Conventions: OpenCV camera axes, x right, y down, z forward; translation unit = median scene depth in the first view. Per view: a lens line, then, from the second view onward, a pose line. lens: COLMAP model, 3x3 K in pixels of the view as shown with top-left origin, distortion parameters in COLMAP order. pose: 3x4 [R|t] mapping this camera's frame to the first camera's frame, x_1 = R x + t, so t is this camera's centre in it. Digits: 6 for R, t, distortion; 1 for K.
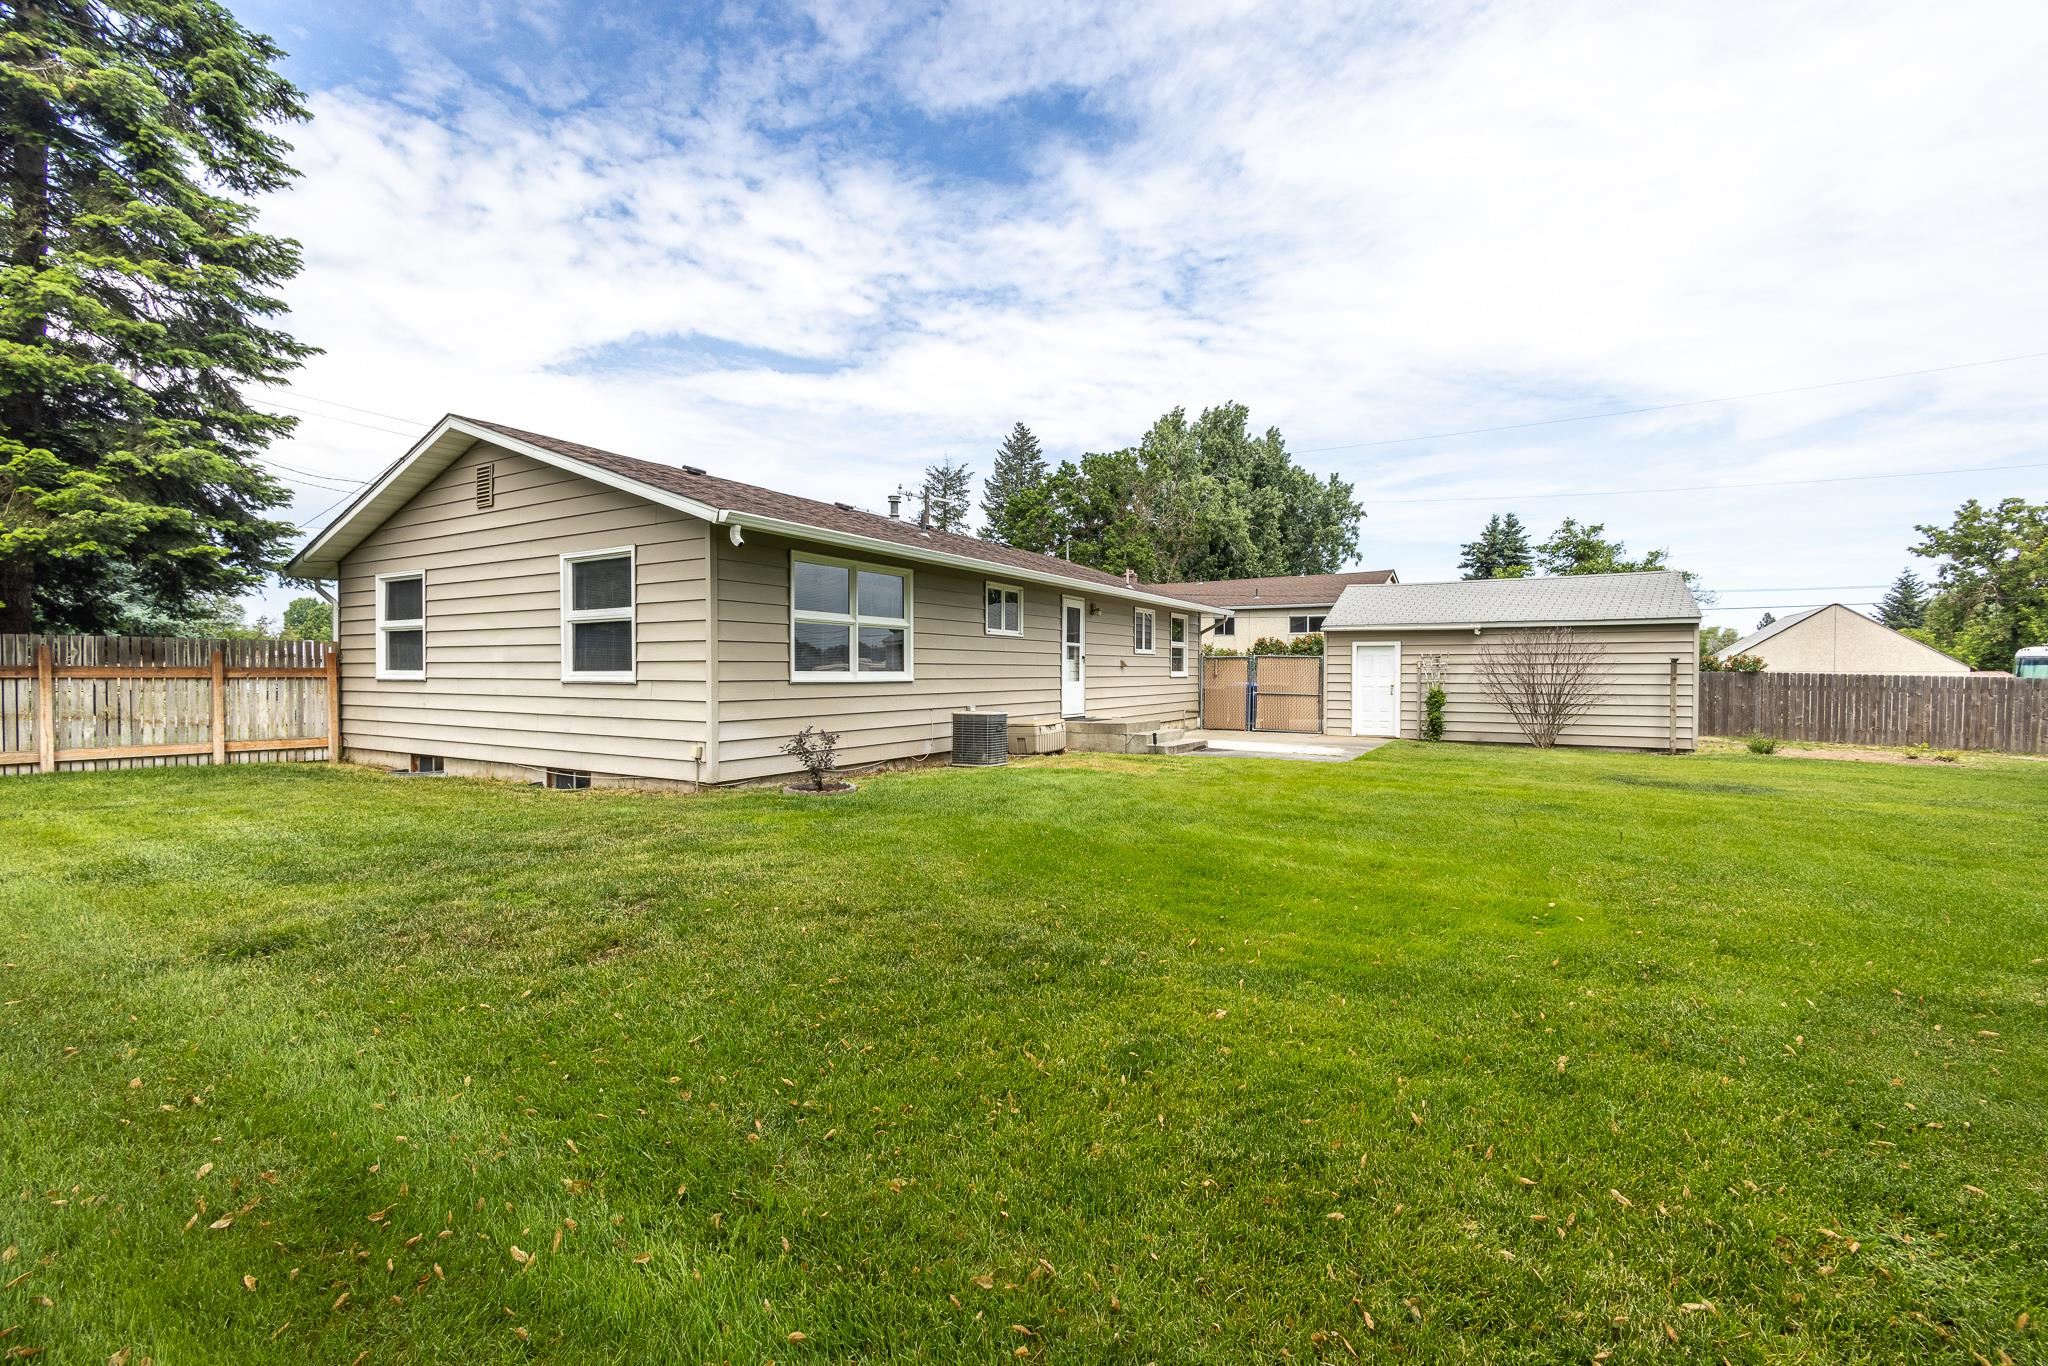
lens RADIAL K [[879.5, 0, 1006.8], [0, 879.5, 685.8], [0, 0, 1]] dist [-0.030168, 0.000970]
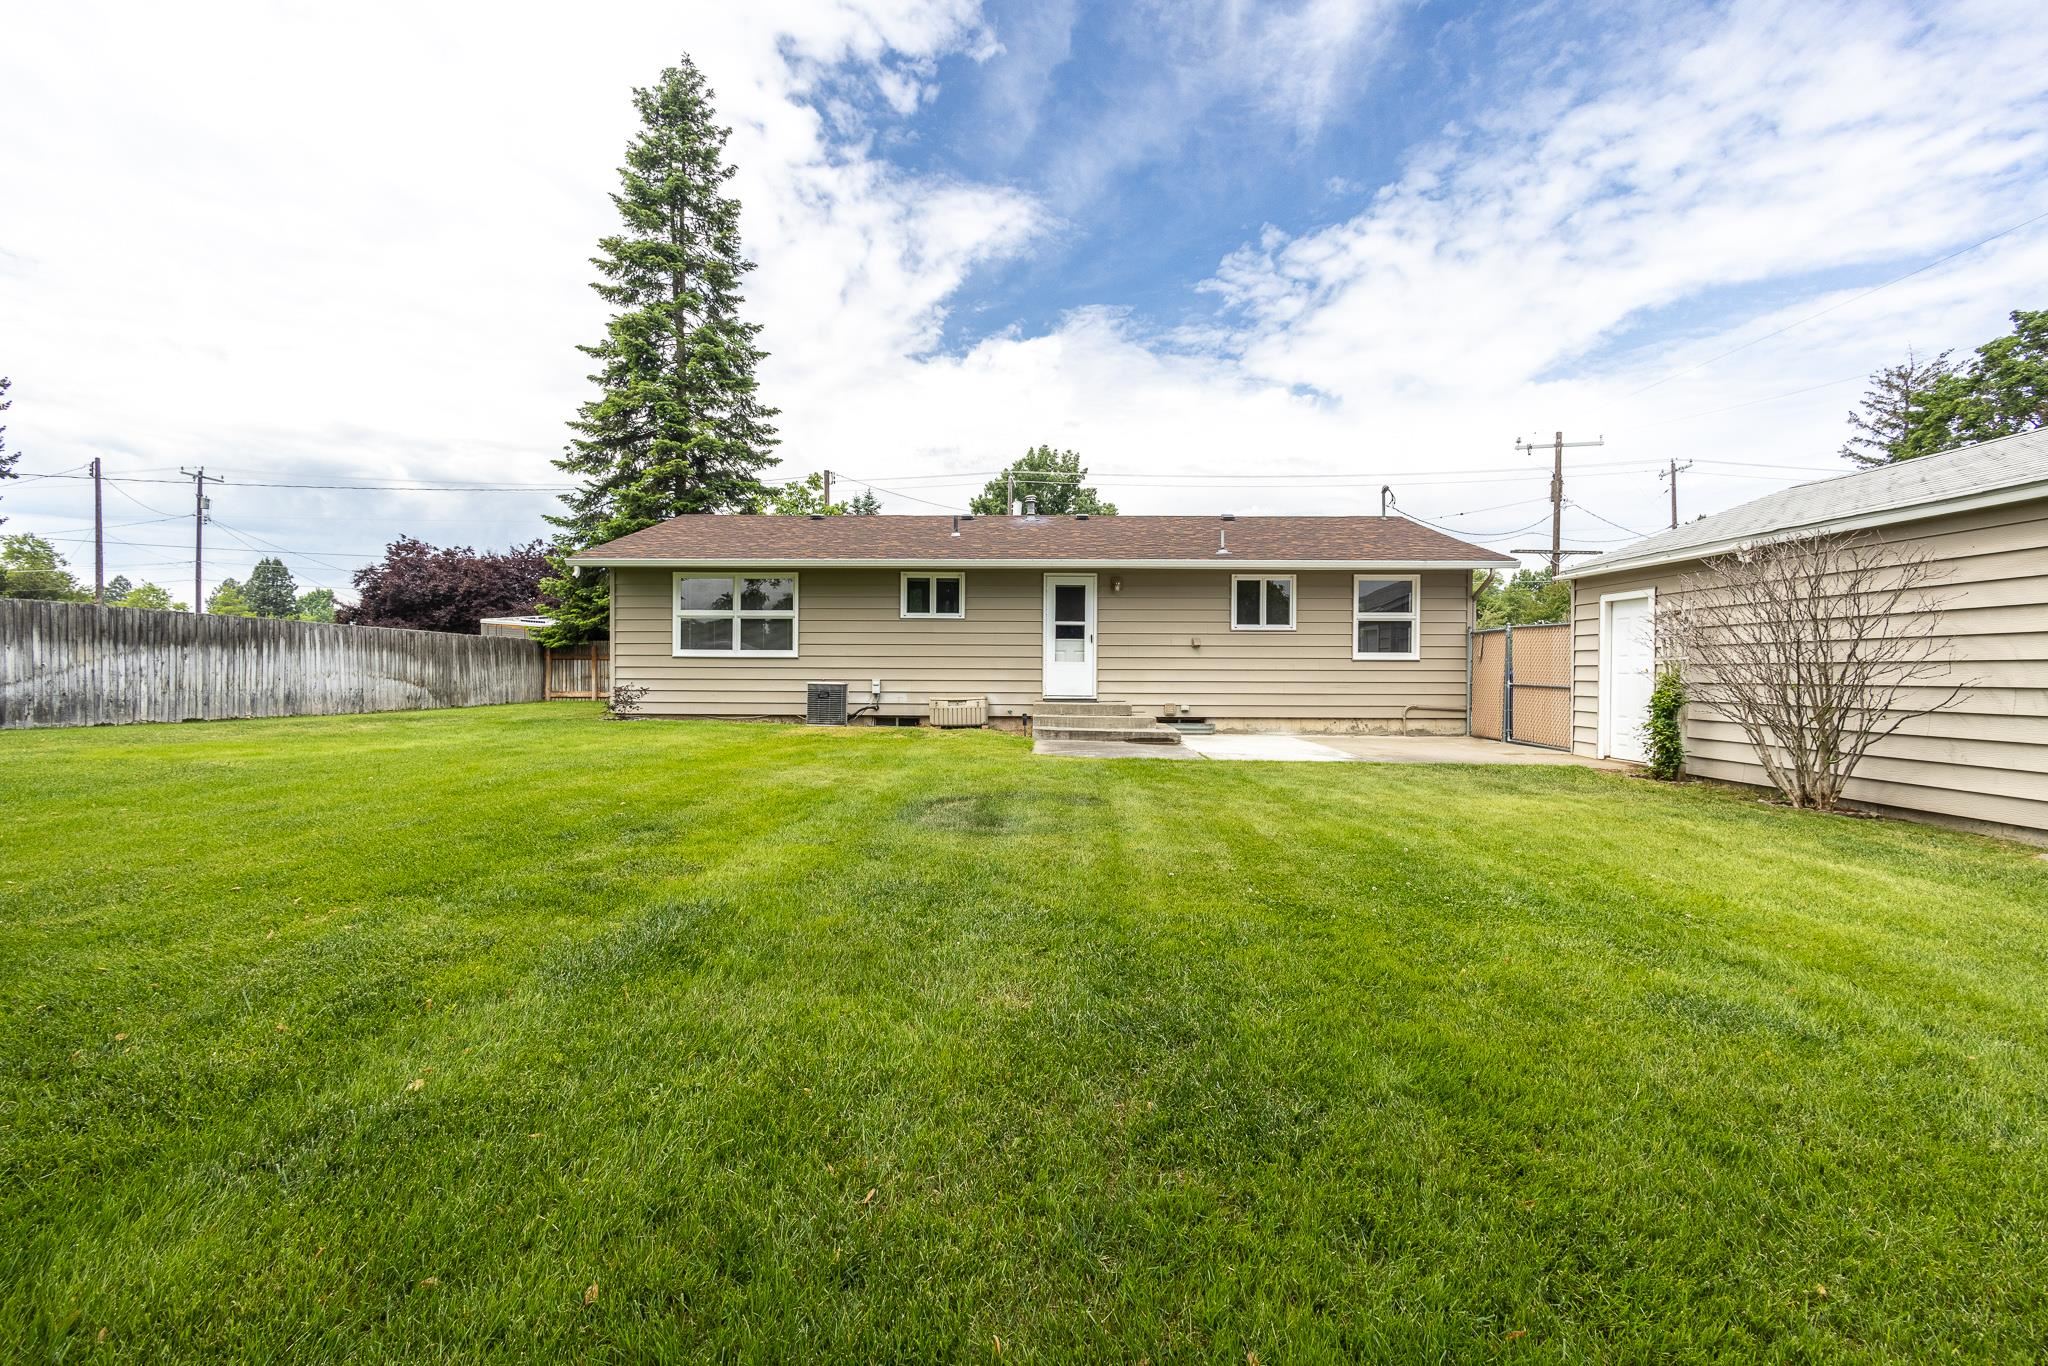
lens RADIAL K [[868.2, 0, 1007.4], [0, 868.2, 676.8], [0, 0, 1]] dist [-0.005763, 0.000983]
pose [[0.494339, 0.007342, -0.869238, 0.798685], [-0.018475, 0.999827, -0.002062, 0.013639], [0.869073, 0.017079, 0.494389, 0.438391]]
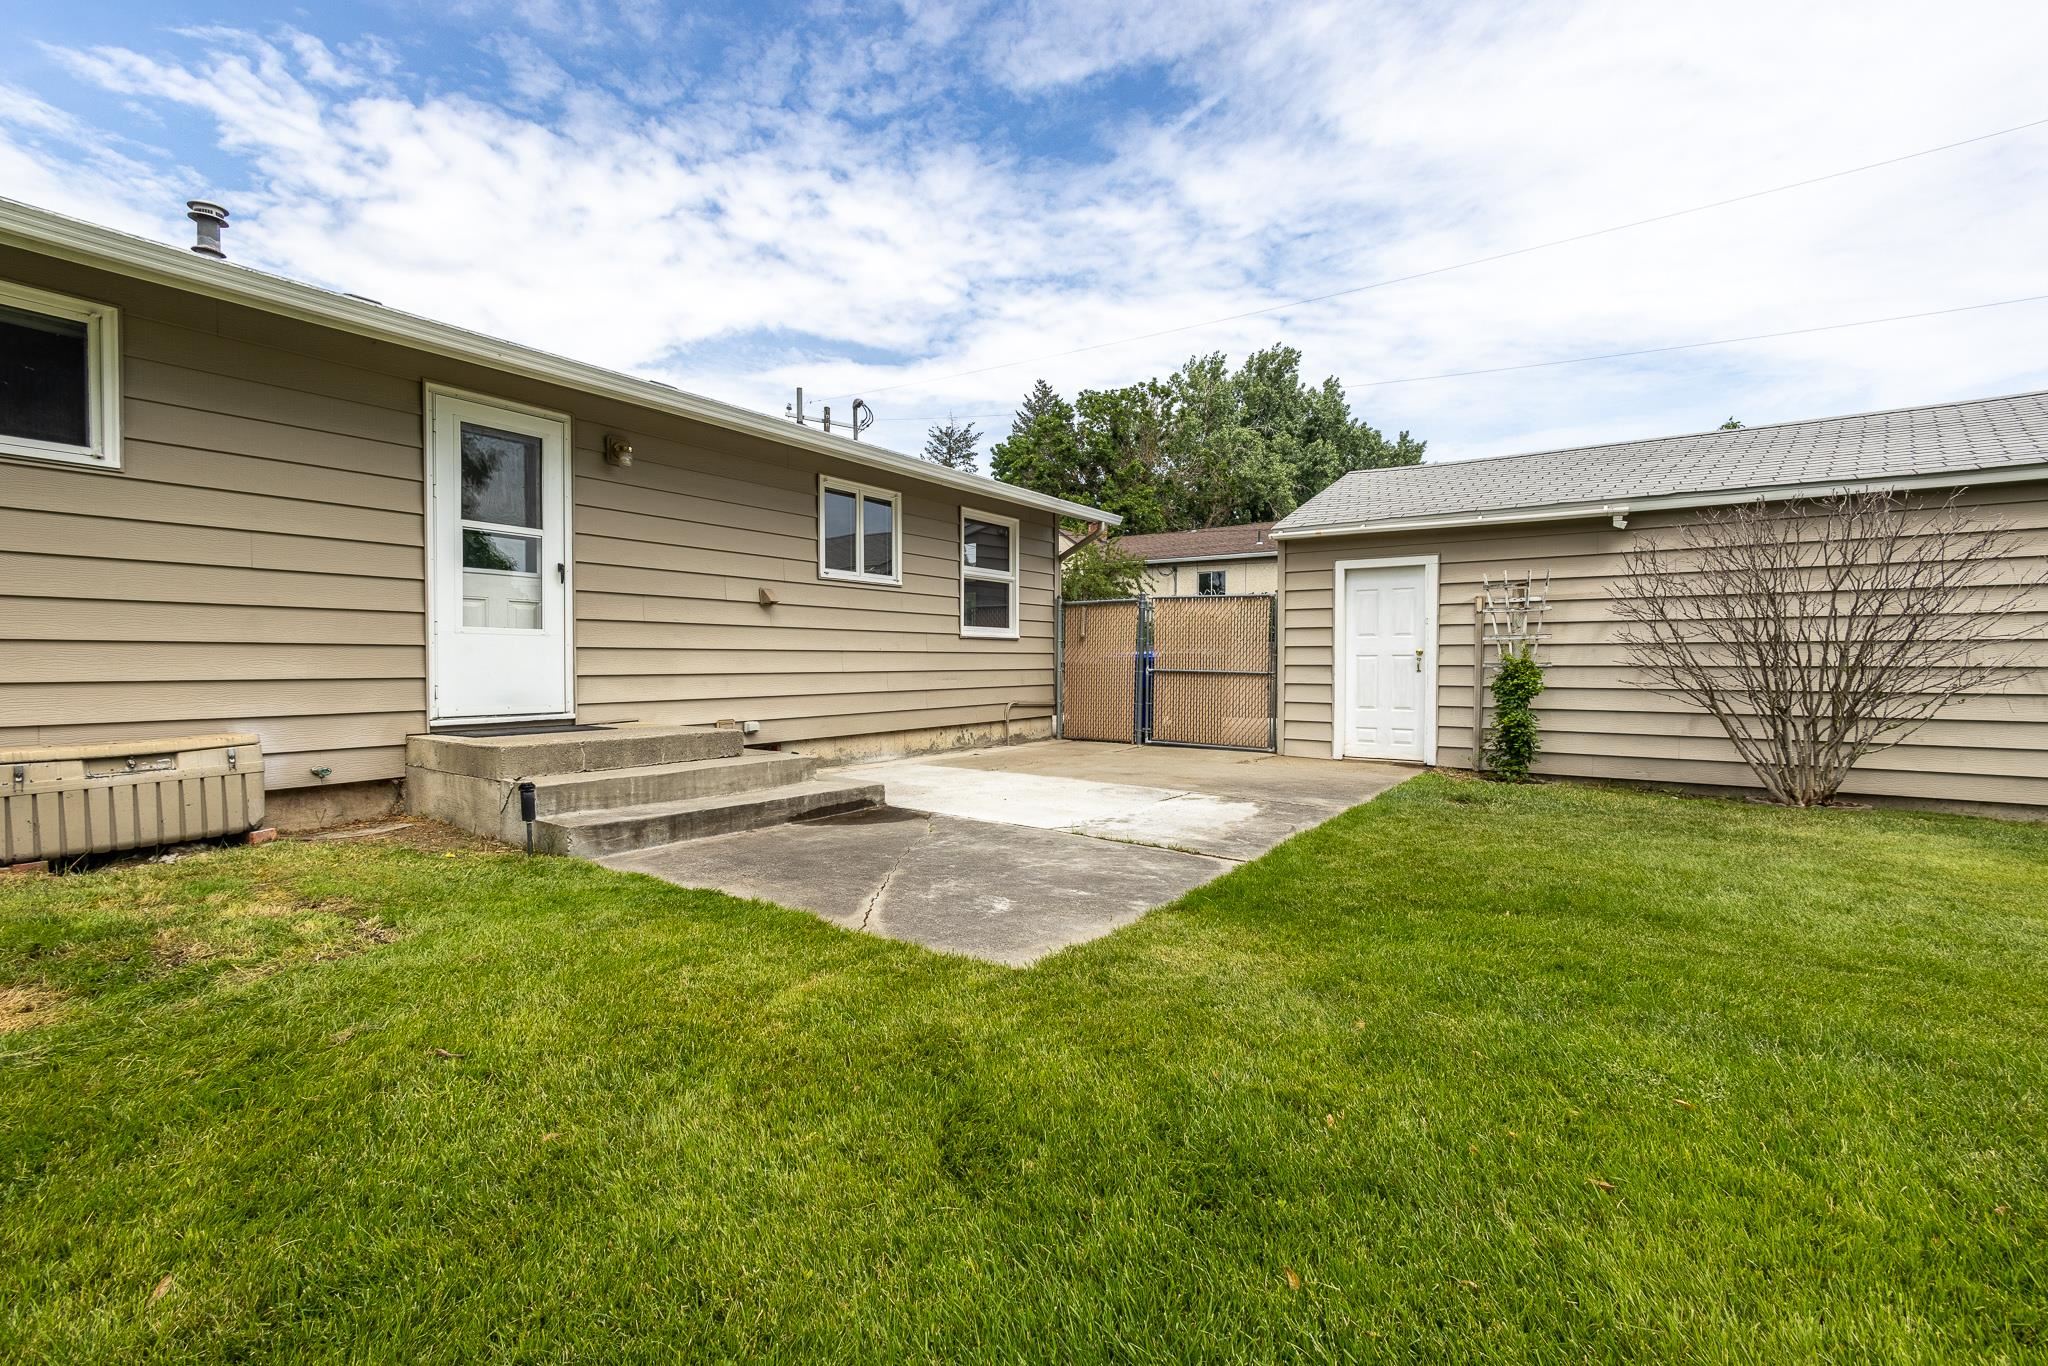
lens RADIAL K [[868.2, 0, 1029.8], [0, 868.2, 708.5], [0, 0, 1]] dist [-0.005763, 0.000983]
pose [[0.997982, 0.003985, -0.063378, 0.298391], [-0.001521, 0.999243, 0.038868, 0.013379], [0.063485, -0.038693, 0.997232, 0.596965]]
